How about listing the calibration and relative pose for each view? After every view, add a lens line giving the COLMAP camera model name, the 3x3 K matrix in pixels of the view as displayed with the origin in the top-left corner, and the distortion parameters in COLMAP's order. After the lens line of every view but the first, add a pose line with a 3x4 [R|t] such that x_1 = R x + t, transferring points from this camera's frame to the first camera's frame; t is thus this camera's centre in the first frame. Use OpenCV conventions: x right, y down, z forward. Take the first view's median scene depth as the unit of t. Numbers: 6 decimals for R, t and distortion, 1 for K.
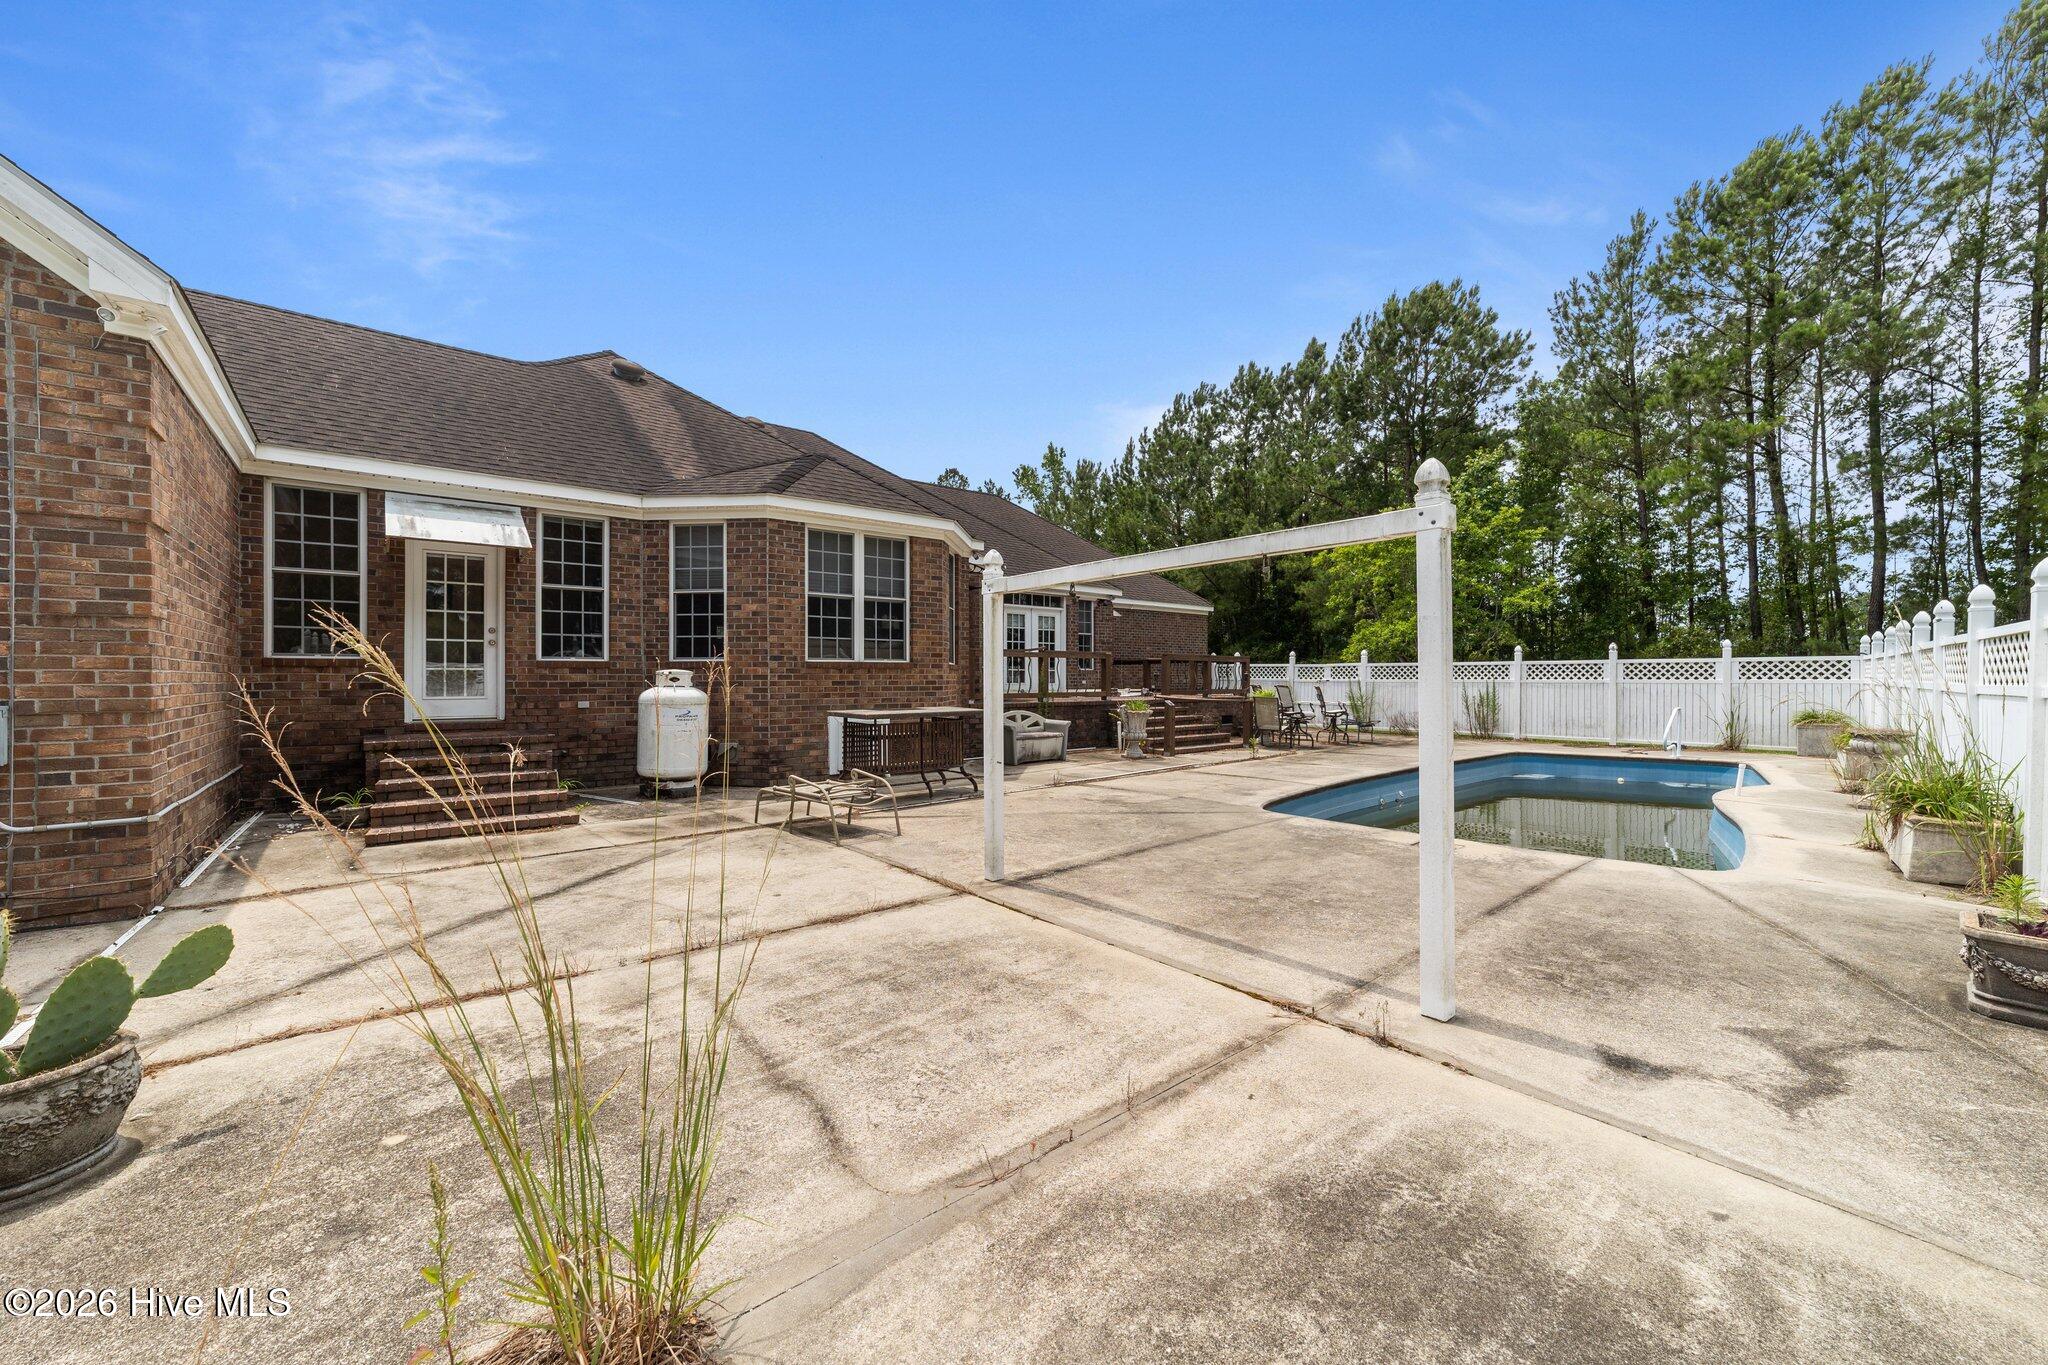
lens RADIAL K [[802.3, 0, 1020.4], [0, 802.3, 677.3], [0, 0, 1]] dist [0.000866, 0.002995]
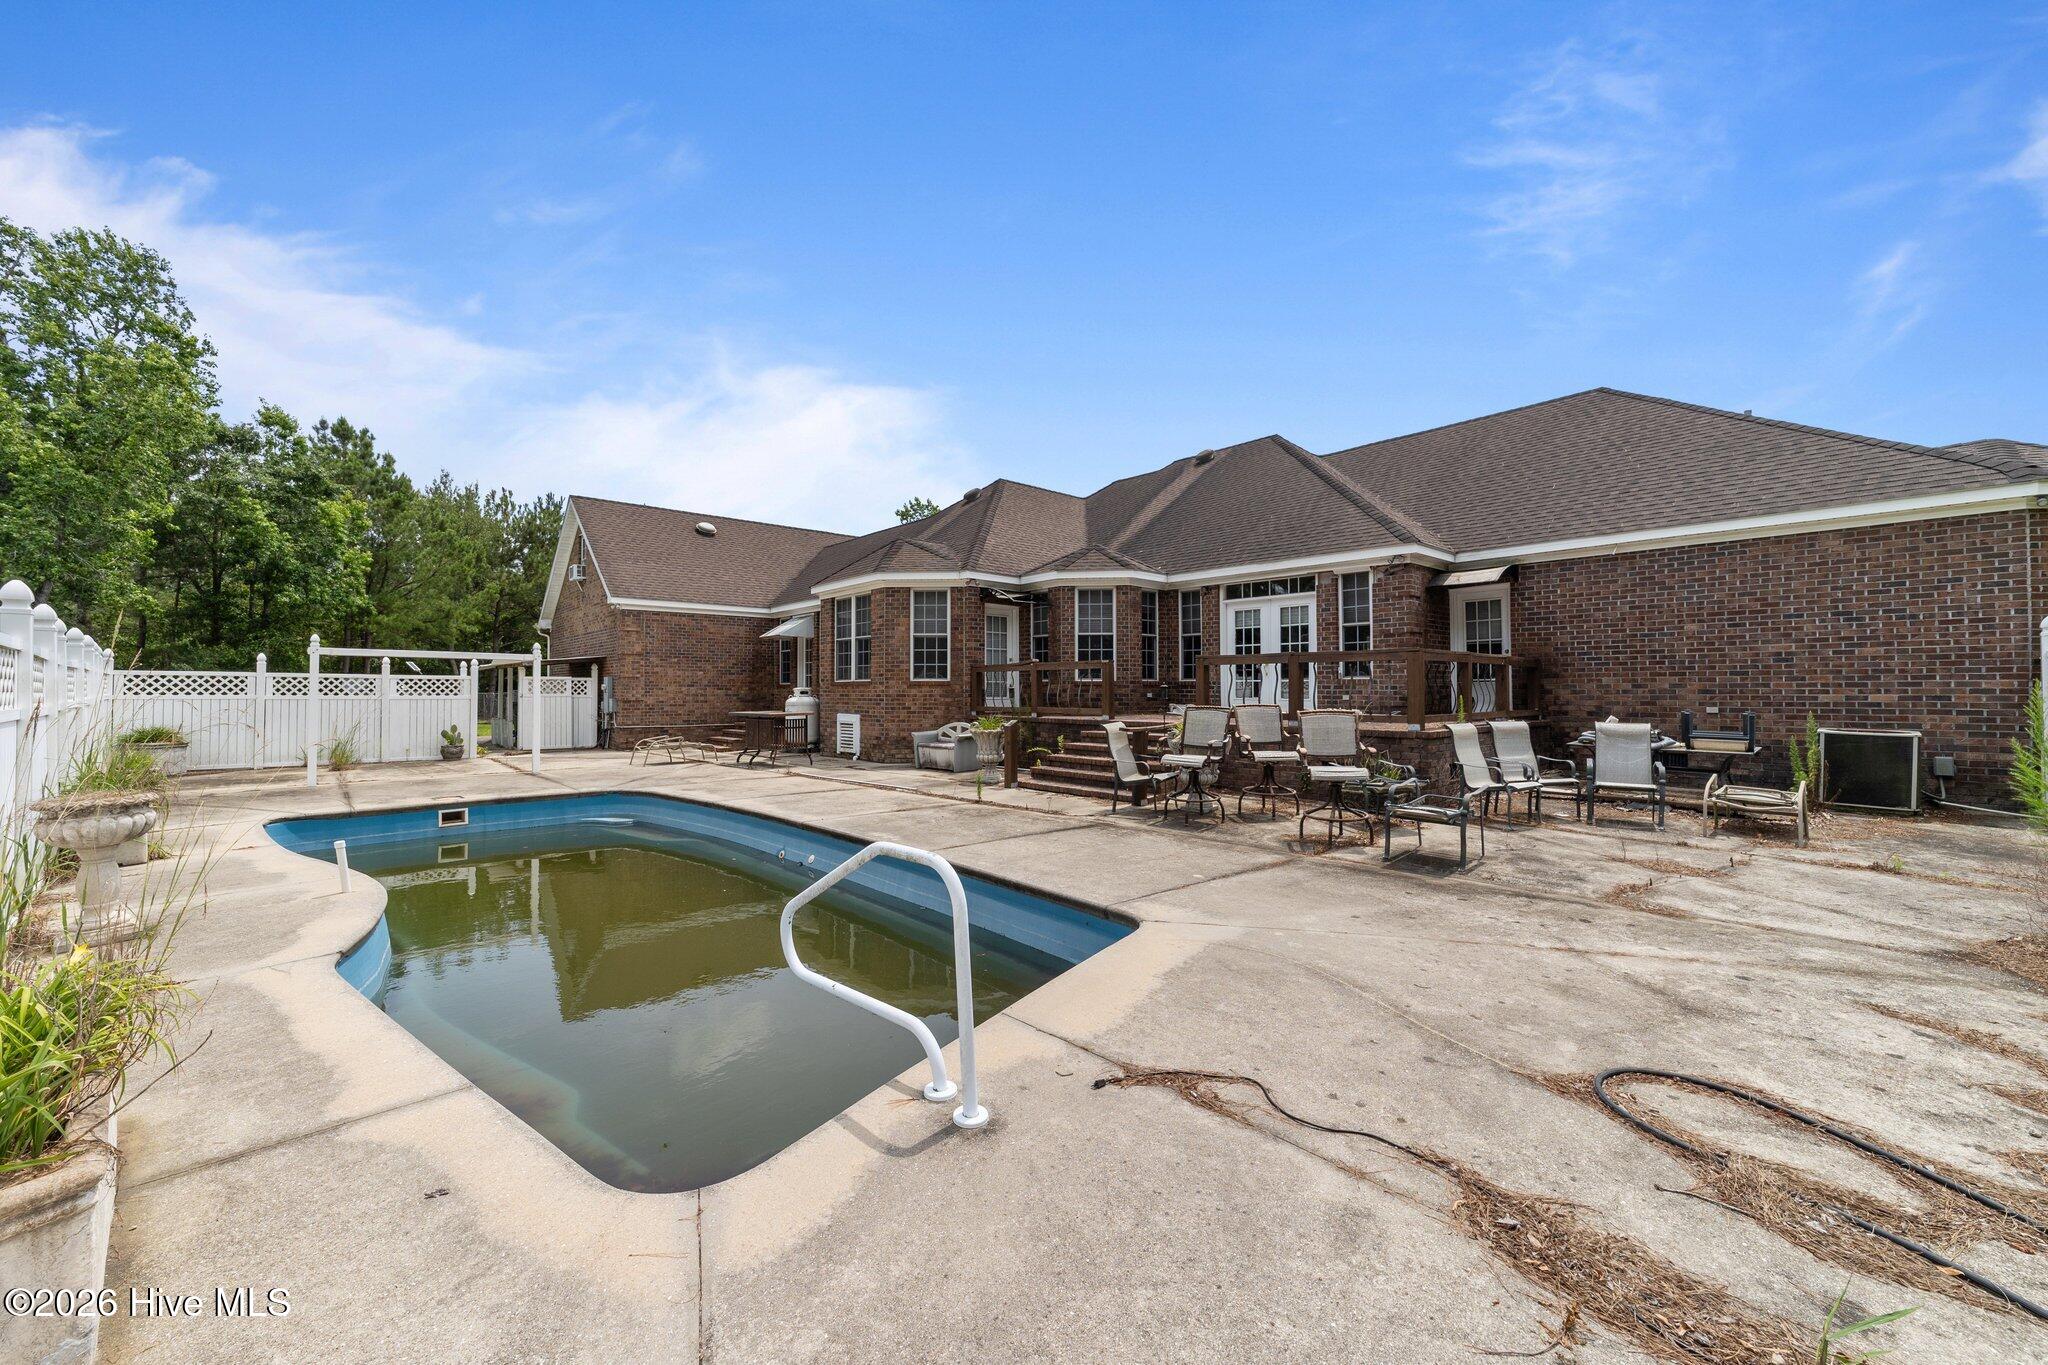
lens RADIAL K [[802.3, 0, 1020.3], [0, 802.3, 687.3], [0, 0, 1]] dist [0.000866, 0.002995]
pose [[0.015194, -0.016783, -0.999744, 0.791834], [-0.000950, 0.999858, -0.016799, 0.010533], [0.999884, 0.001205, 0.015176, 0.774663]]
